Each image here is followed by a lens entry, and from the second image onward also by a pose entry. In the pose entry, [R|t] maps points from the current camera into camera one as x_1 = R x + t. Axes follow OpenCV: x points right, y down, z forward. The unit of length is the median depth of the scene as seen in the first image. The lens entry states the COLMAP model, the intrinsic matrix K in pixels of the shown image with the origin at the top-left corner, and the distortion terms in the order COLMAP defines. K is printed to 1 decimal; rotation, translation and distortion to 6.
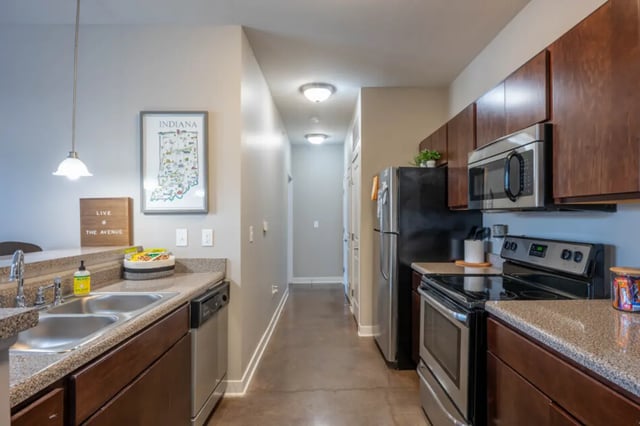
lens RADIAL K [[341.4, 0, 328.7], [0, 341.4, 220.9], [0, 0, 1]] dist [0.003557, 0.000714]
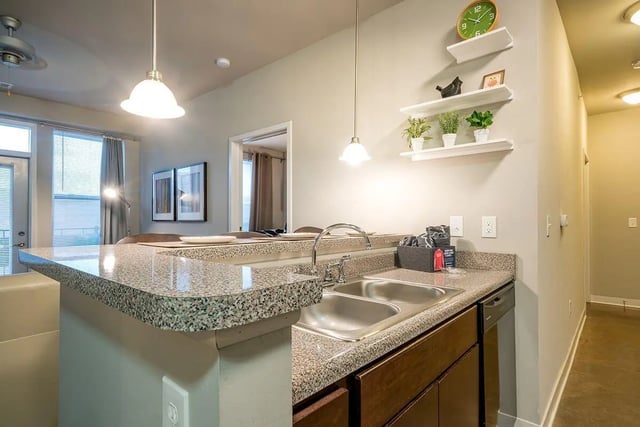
lens RADIAL K [[341.4, 0, 320.5], [0, 341.4, 215.6], [0, 0, 1]] dist [0.003557, 0.000714]
pose [[0.744289, -0.000875, -0.667857, -0.266152], [-0.013381, 0.999779, -0.016222, 0.095998], [0.667723, 0.021011, 0.744113, 0.327694]]
